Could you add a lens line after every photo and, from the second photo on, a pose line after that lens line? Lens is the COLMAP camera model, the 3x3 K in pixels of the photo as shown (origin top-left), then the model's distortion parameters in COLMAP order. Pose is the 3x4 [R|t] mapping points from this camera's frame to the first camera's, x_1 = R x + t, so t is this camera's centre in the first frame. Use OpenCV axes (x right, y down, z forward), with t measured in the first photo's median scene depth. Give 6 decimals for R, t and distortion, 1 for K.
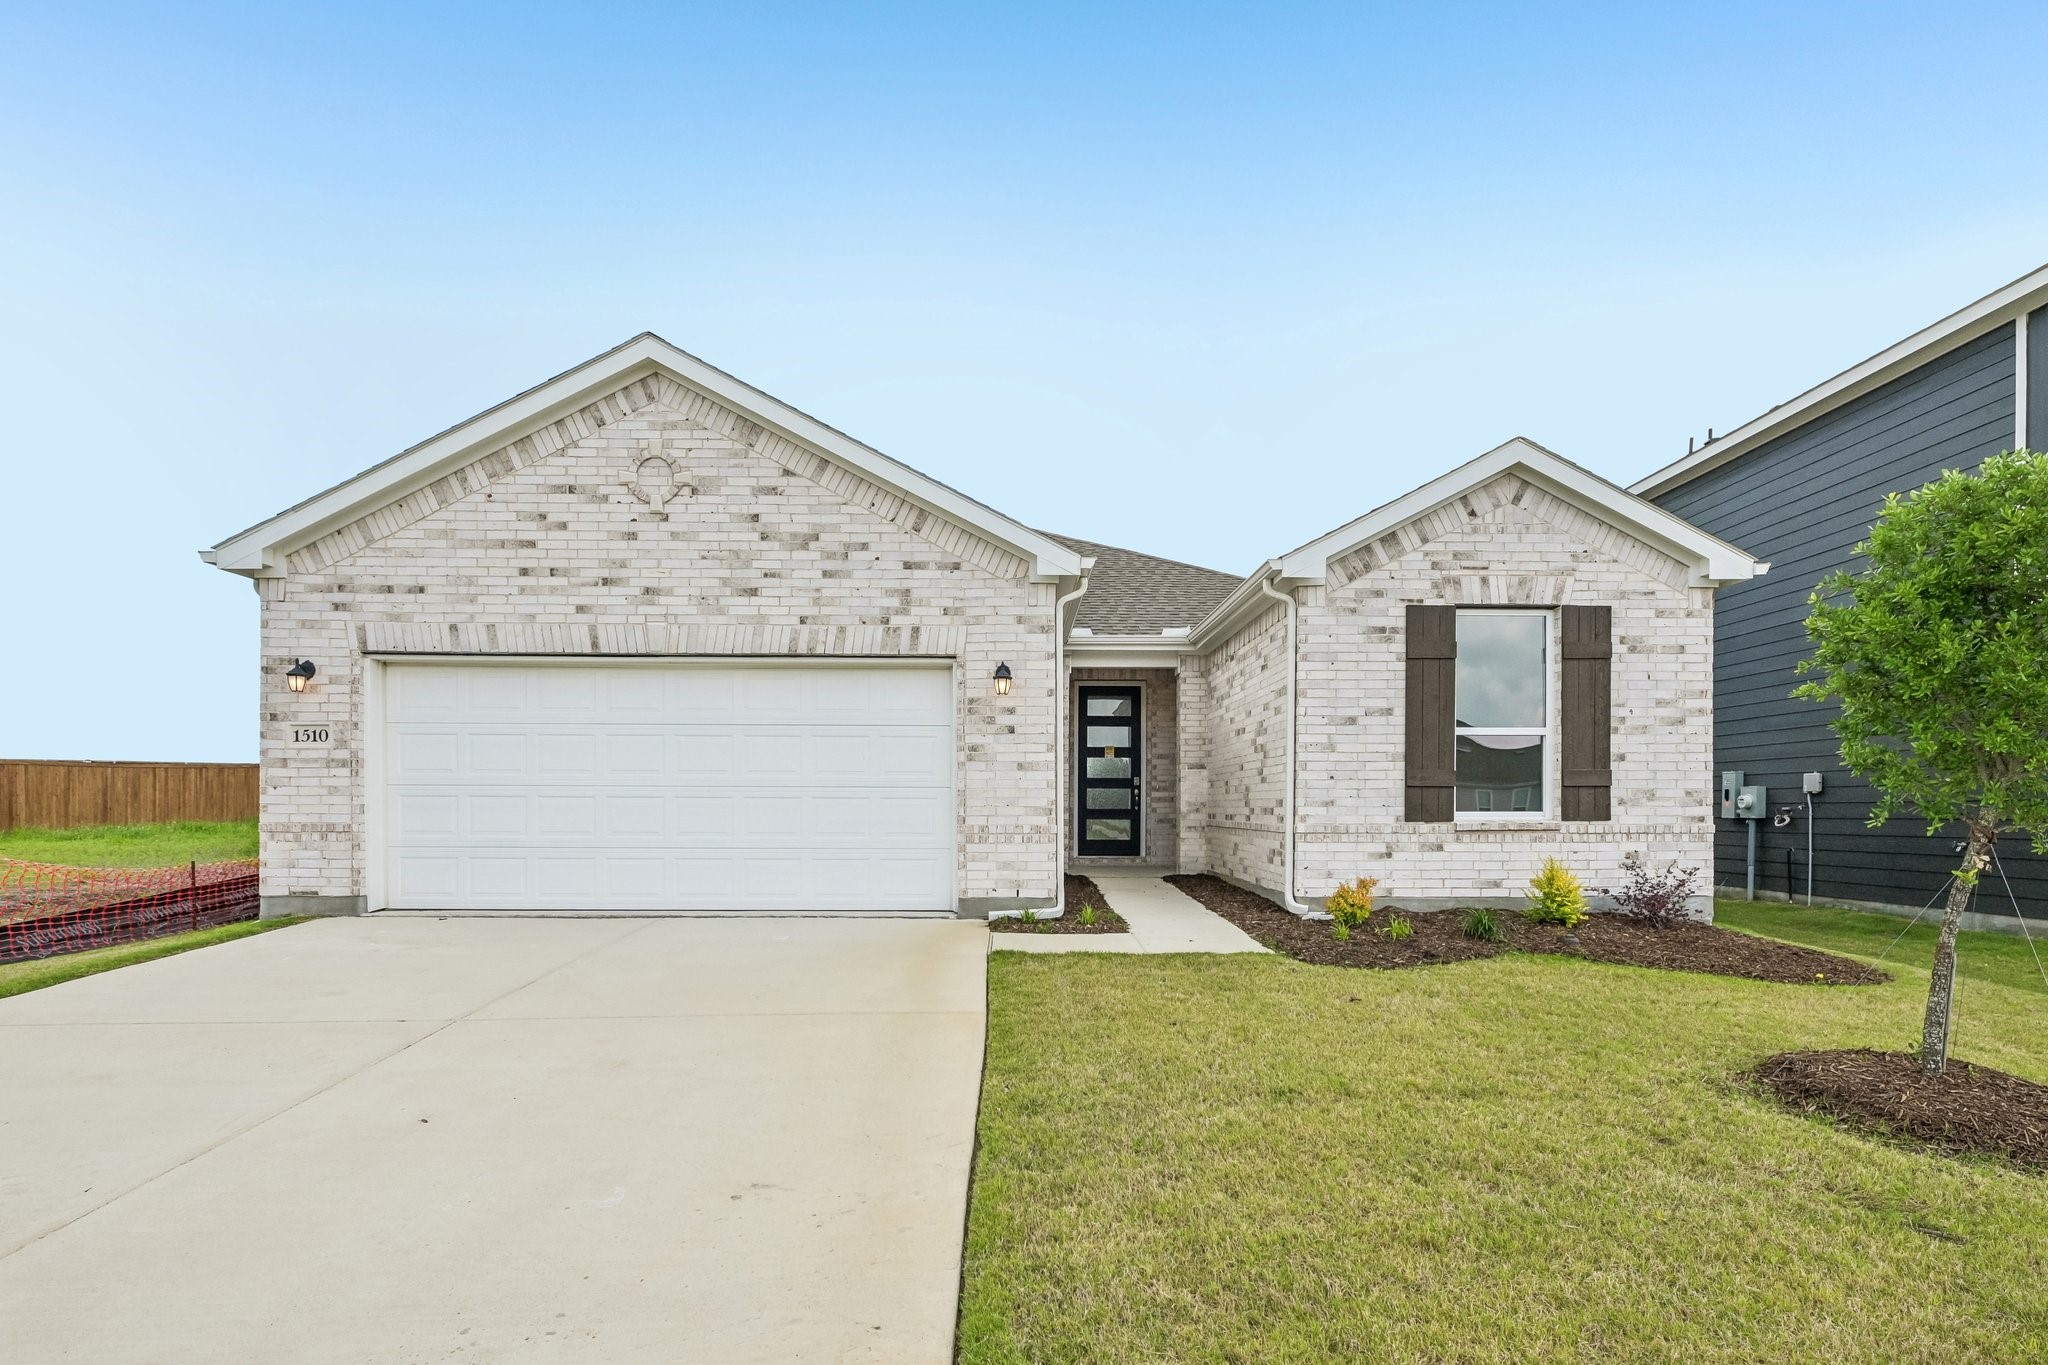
lens RADIAL K [[994.1, 0, 1027.4], [0, 994.1, 729.0], [0, 0, 1]] dist [-0.004913, -0.001307]
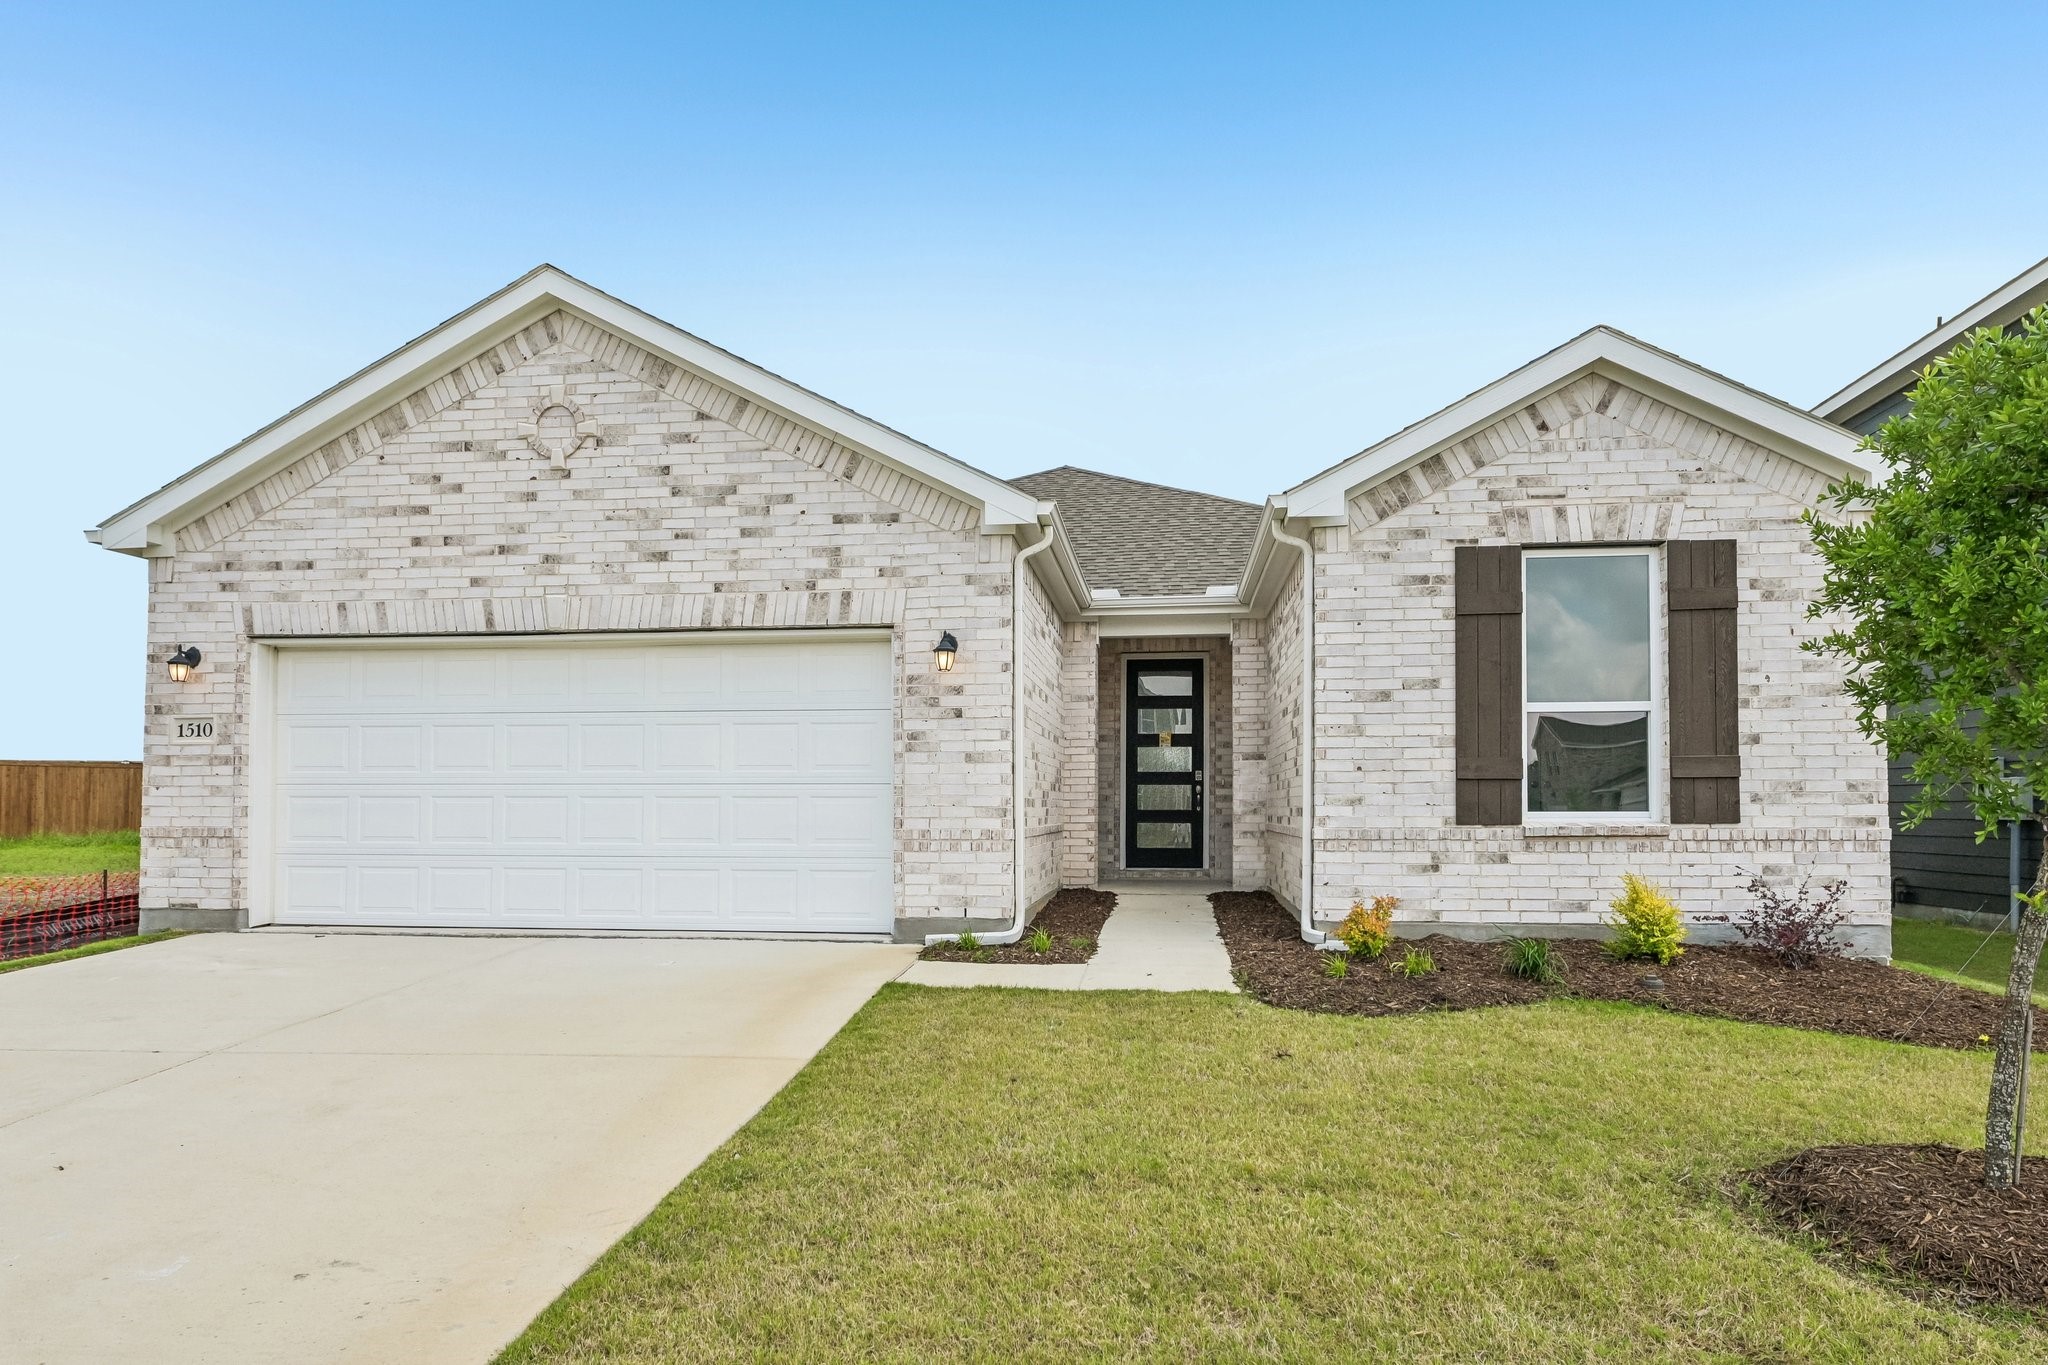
lens RADIAL K [[1187.5, 0, 1024.9], [0, 1187.5, 679.2], [0, 0, 1]] dist [-0.002916, 0.001359]
pose [[0.990811, -0.017232, -0.134151, 0.169286], [0.013124, 0.999419, -0.031444, 0.004170], [0.134615, 0.029394, 0.990462, 0.031540]]
